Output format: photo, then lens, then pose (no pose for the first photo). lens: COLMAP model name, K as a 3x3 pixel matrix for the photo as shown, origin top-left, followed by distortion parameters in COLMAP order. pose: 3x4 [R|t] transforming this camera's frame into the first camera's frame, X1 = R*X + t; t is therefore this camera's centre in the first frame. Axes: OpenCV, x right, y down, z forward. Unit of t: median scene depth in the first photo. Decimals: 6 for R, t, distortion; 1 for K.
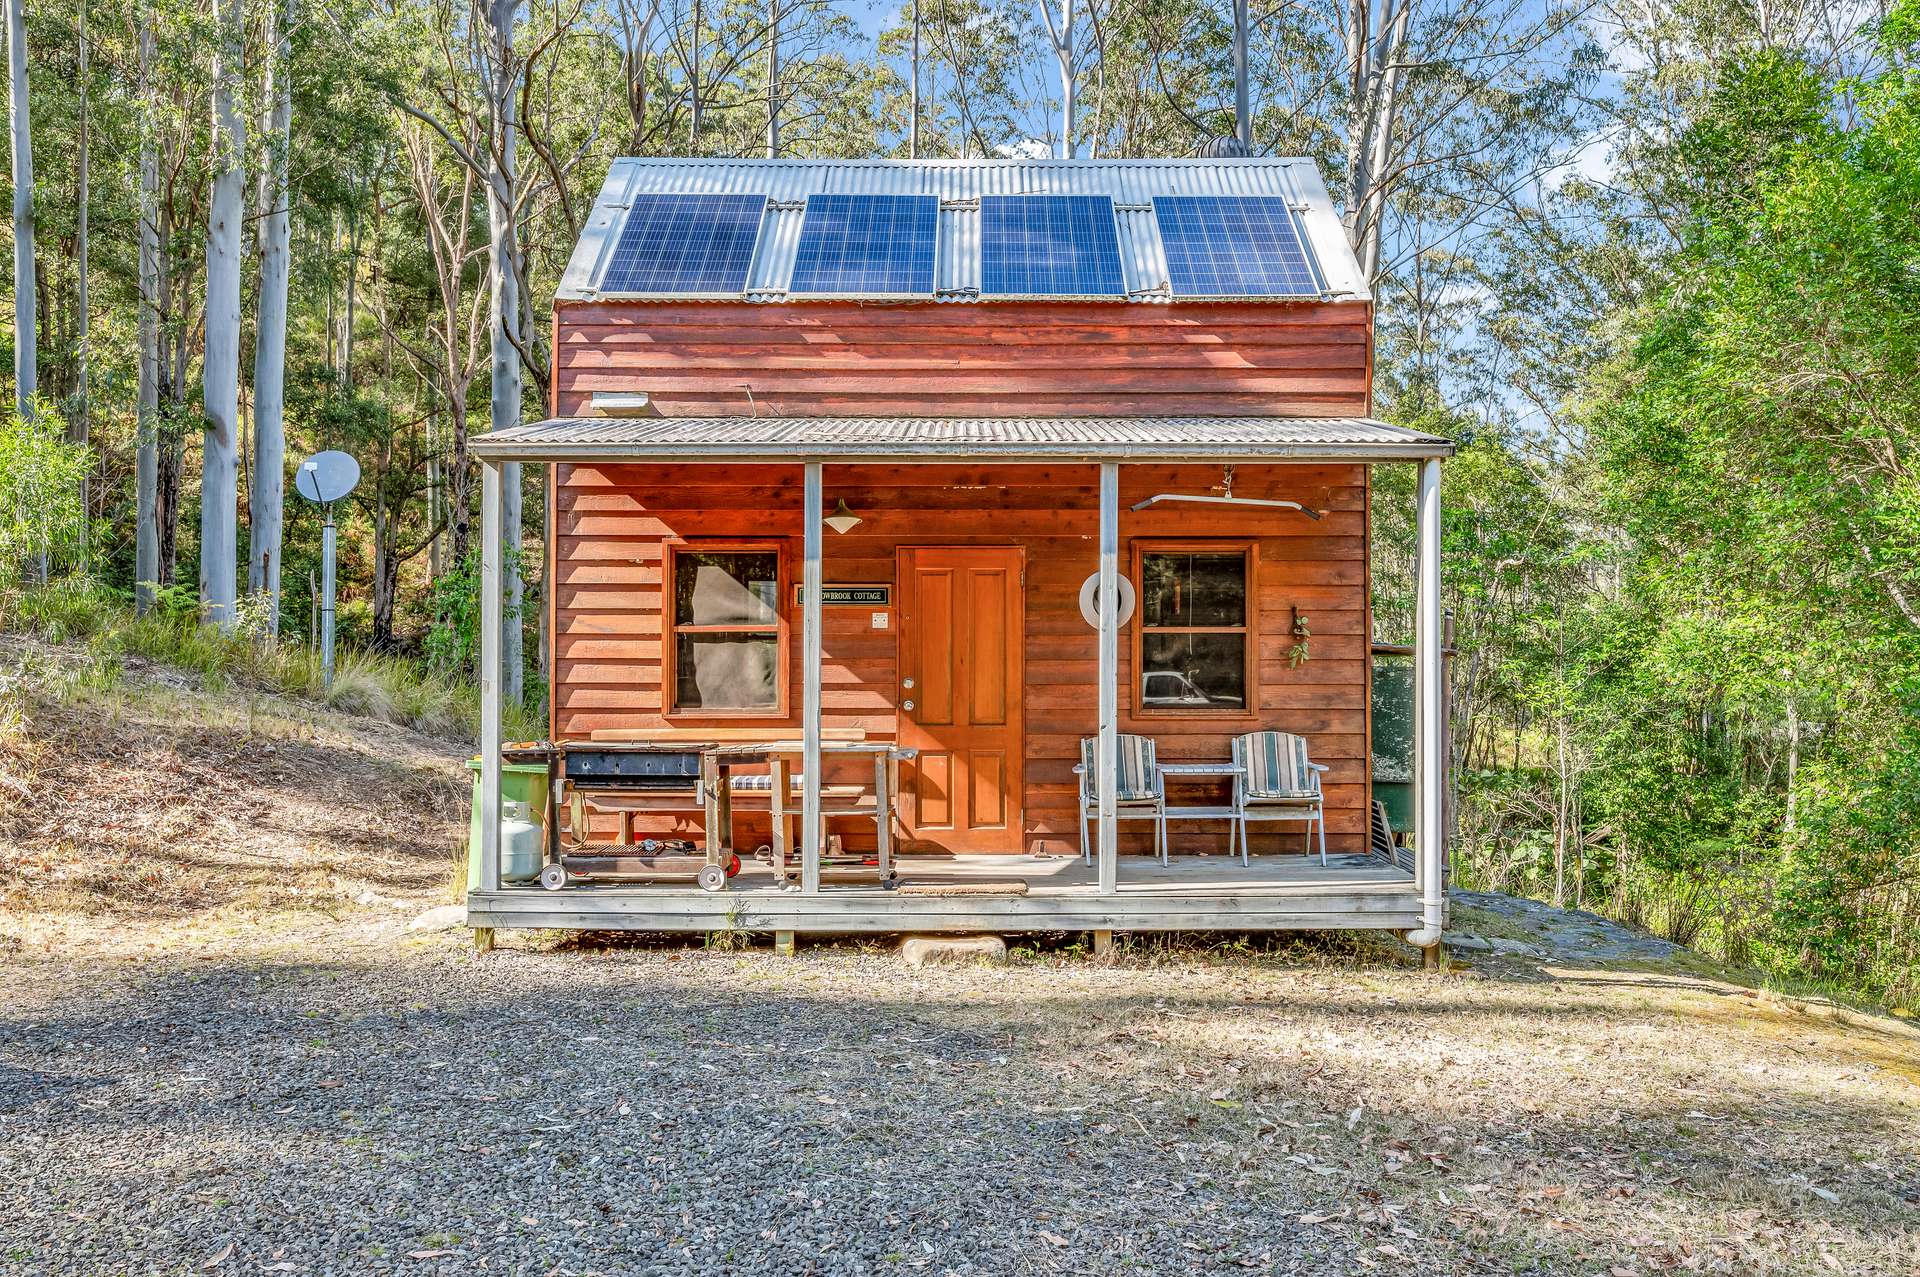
lens RADIAL K [[1599.7, 0, 960.6], [0, 1599.7, 640.9], [0, 0, 1]] dist [0.001784, 0.002062]
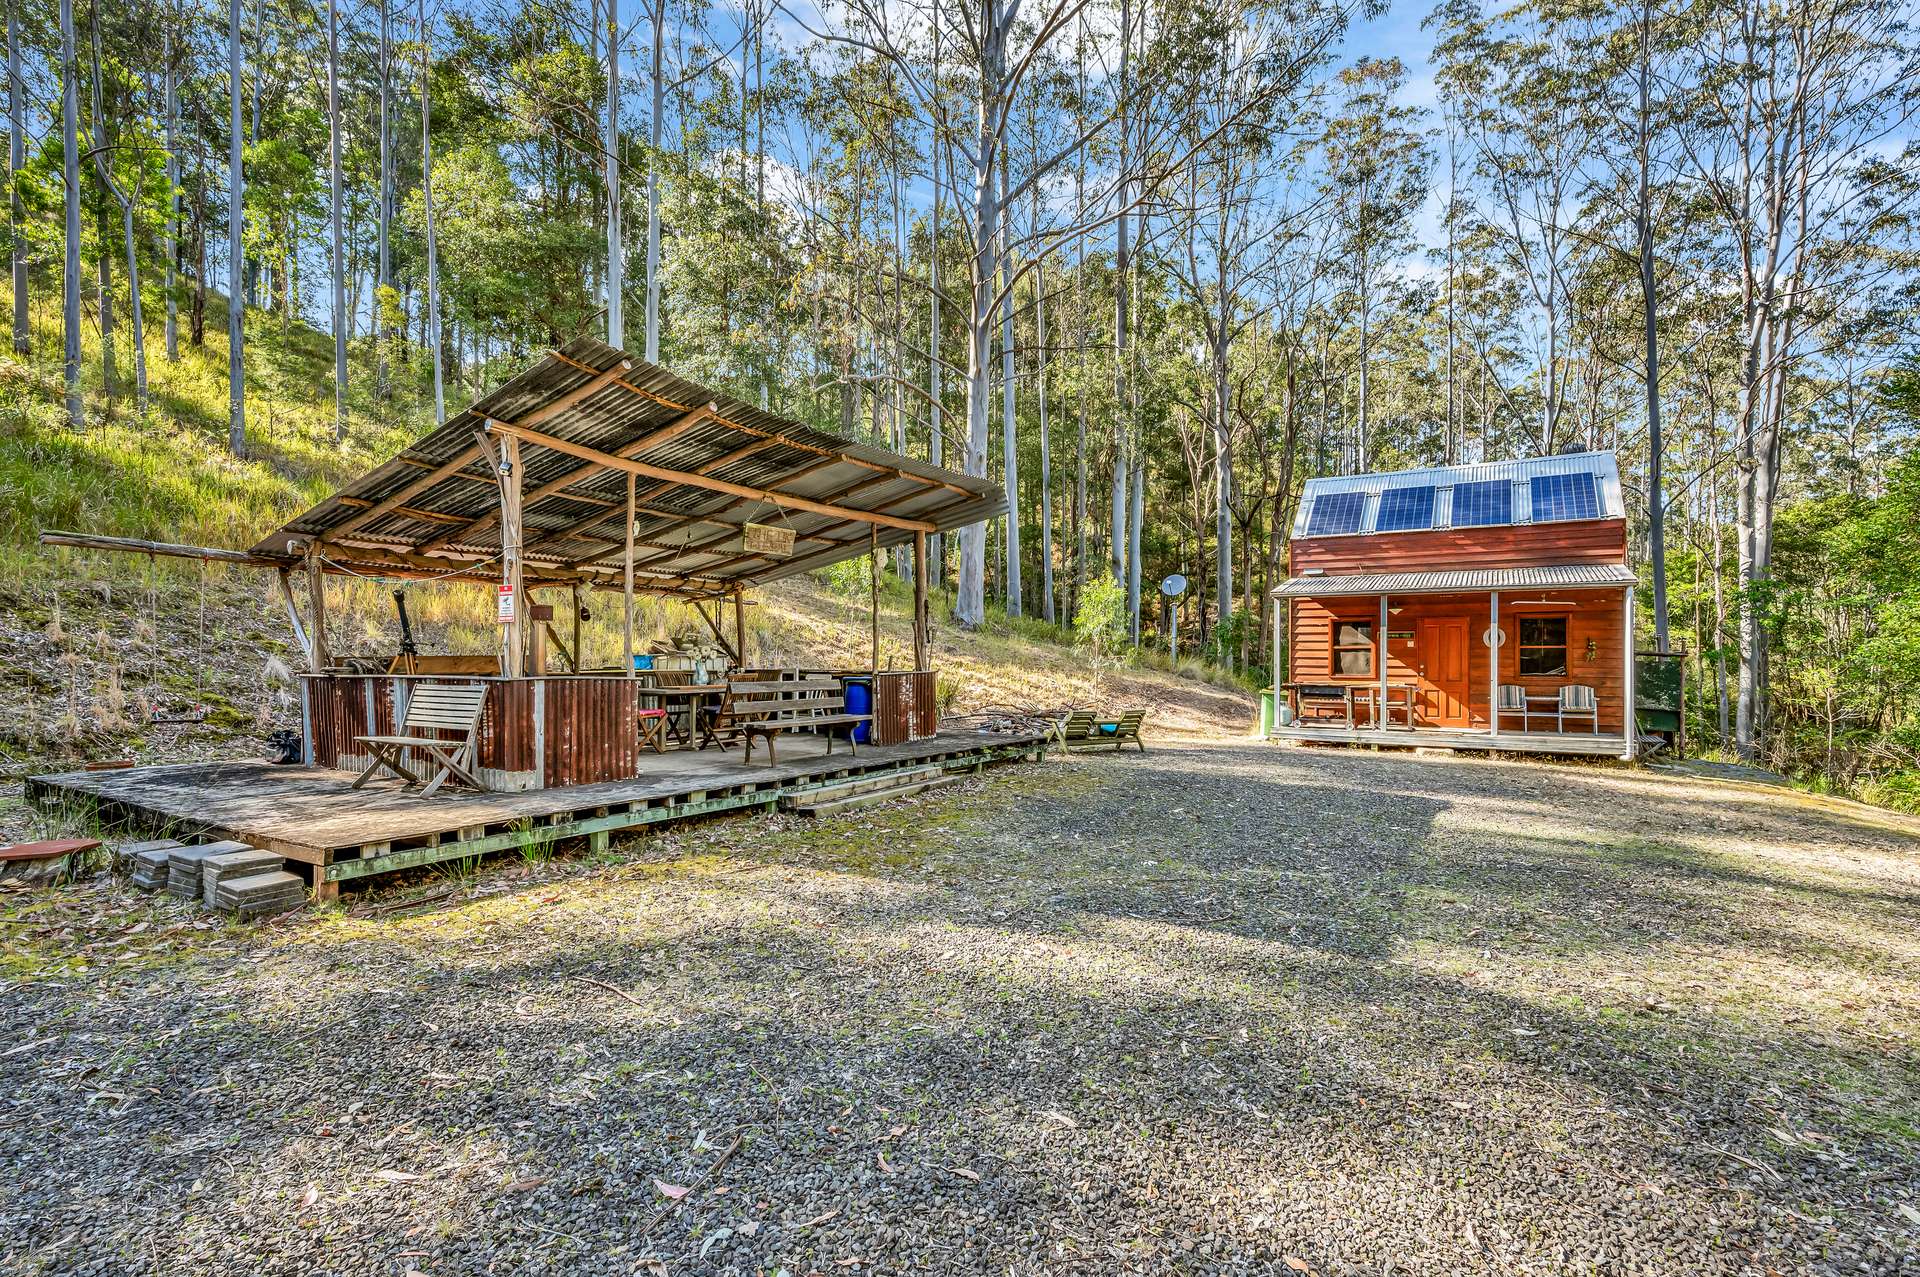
lens RADIAL K [[900.3, 0, 949.2], [0, 900.3, 648.1], [0, 0, 1]] dist [0.002902, 0.000325]
pose [[0.853522, -0.003956, -0.521042, 0.085651], [0.004767, 0.999989, 0.000217, -0.010103], [0.521035, -0.002669, 0.853531, -0.811806]]
